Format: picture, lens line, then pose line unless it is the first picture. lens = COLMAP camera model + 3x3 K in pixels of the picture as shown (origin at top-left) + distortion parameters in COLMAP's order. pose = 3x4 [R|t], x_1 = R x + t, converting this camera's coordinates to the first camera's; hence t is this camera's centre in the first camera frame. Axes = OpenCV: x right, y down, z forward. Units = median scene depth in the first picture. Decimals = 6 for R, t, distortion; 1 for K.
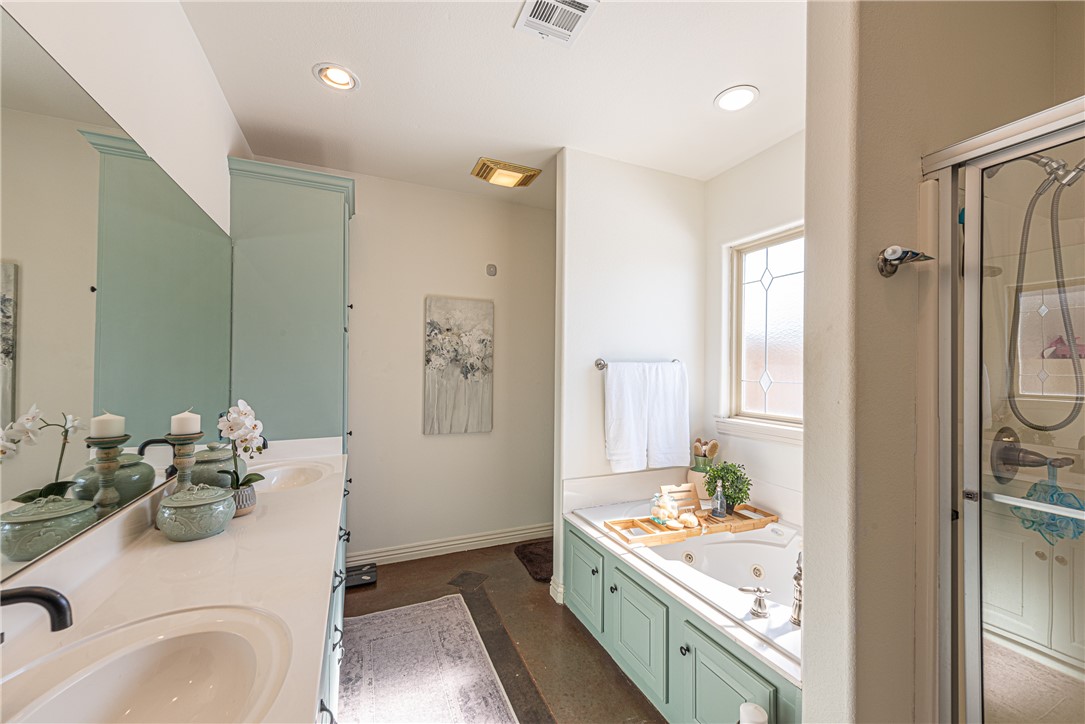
lens RADIAL K [[424.8, 0, 543.9], [0, 424.8, 365.4], [0, 0, 1]] dist [0.013437, -0.003669]
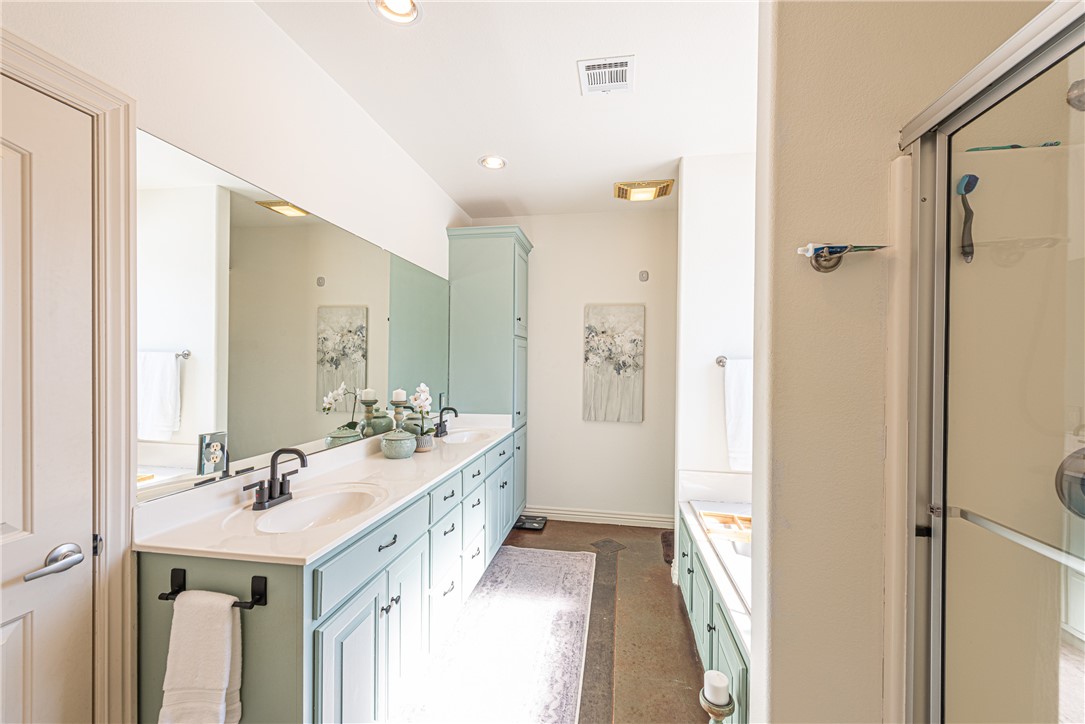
lens RADIAL K [[424.8, 0, 547.1], [0, 424.8, 363.9], [0, 0, 1]] dist [0.013437, -0.003669]
pose [[0.834539, 0.000392, -0.550949, 0.331282], [0.000918, 0.999997, 0.002102, 0.000483], [0.550949, -0.002260, 0.834536, -0.068797]]
